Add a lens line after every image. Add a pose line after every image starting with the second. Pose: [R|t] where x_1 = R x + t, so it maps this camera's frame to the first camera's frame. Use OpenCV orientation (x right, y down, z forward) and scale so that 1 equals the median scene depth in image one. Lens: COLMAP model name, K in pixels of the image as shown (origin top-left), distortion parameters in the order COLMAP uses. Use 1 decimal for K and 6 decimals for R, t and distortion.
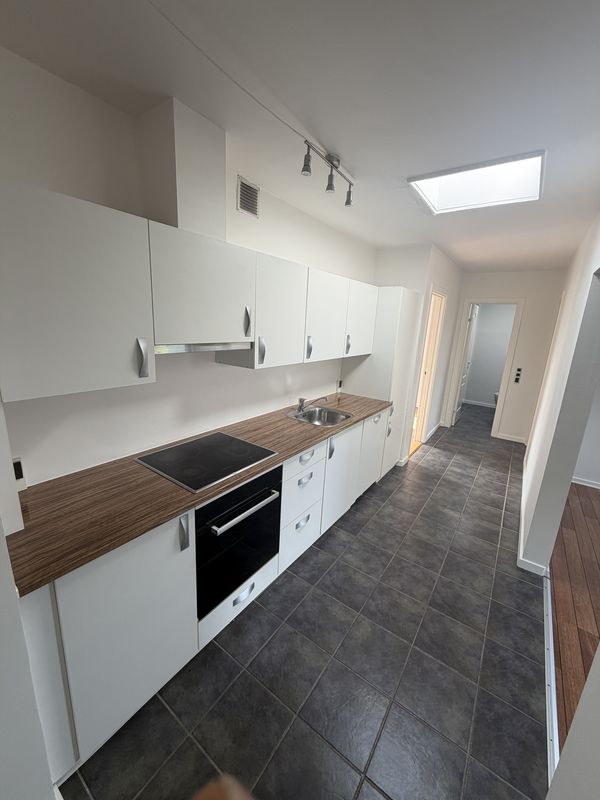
lens RADIAL K [[318.4, 0, 301.6], [0, 318.4, 397.4], [0, 0, 1]] dist [0.000165, 0.000584]
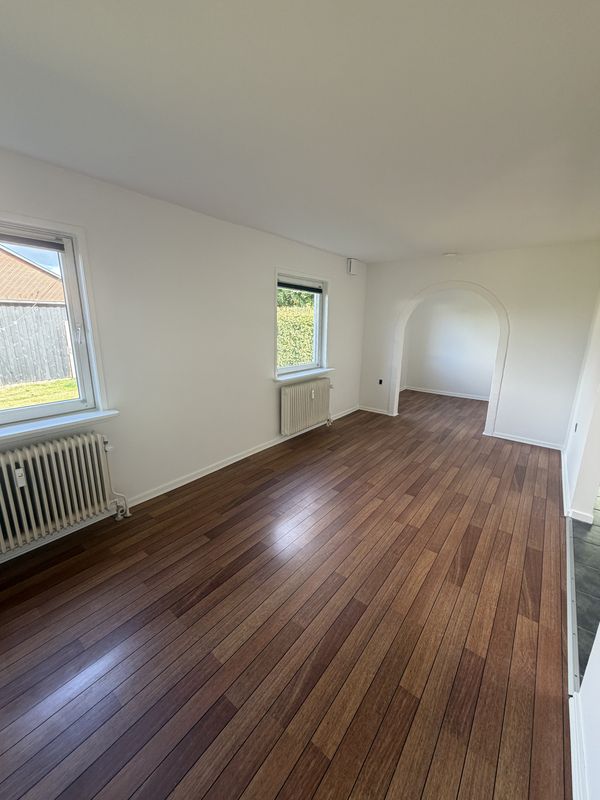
lens RADIAL K [[318.4, 0, 299.4], [0, 318.4, 400.5], [0, 0, 1]] dist [0.000165, 0.000584]
pose [[-0.996763, -0.073384, 0.032825, 1.488658], [-0.049683, 0.883331, 0.466109, -0.239085], [-0.063201, 0.462970, -0.884118, 1.476170]]
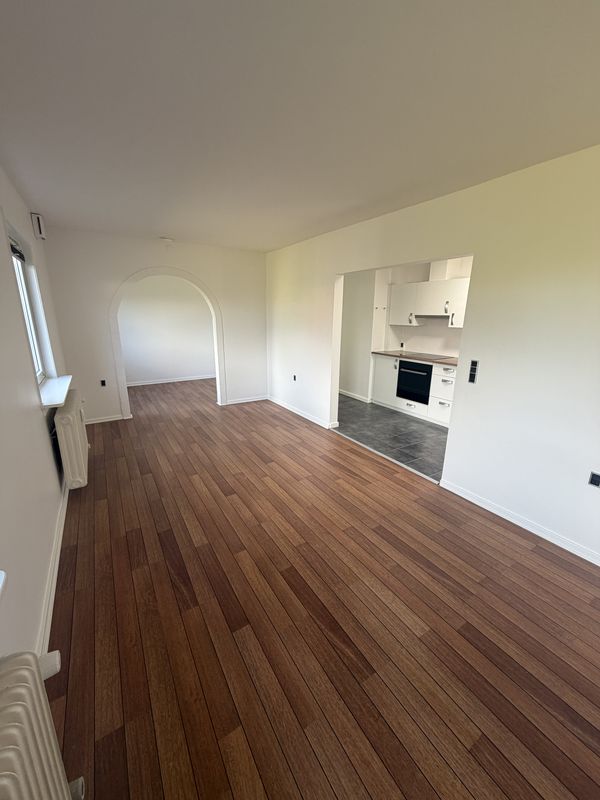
lens RADIAL K [[318.4, 0, 299.1], [0, 318.4, 398.2], [0, 0, 1]] dist [0.000165, 0.000584]
pose [[-0.383971, 0.186739, -0.904265, 2.409007], [-0.244051, 0.923983, 0.294441, -0.022967], [0.890508, 0.333743, -0.309209, 0.860919]]
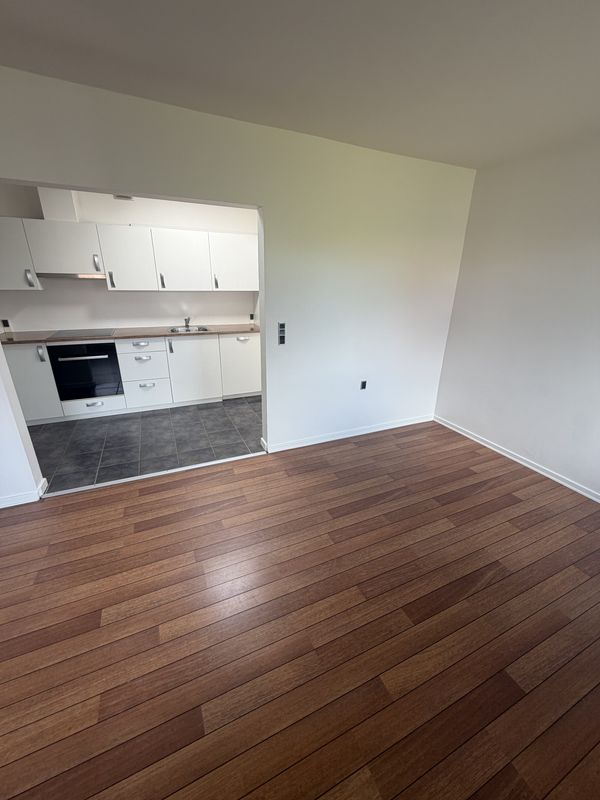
lens RADIAL K [[318.4, 0, 301.1], [0, 318.4, 397.7], [0, 0, 1]] dist [0.000165, 0.000584]
pose [[0.863533, 0.145359, -0.482889, 1.690083], [-0.096428, 0.987483, 0.124813, 0.178564], [0.494987, -0.061216, 0.866741, -0.082967]]
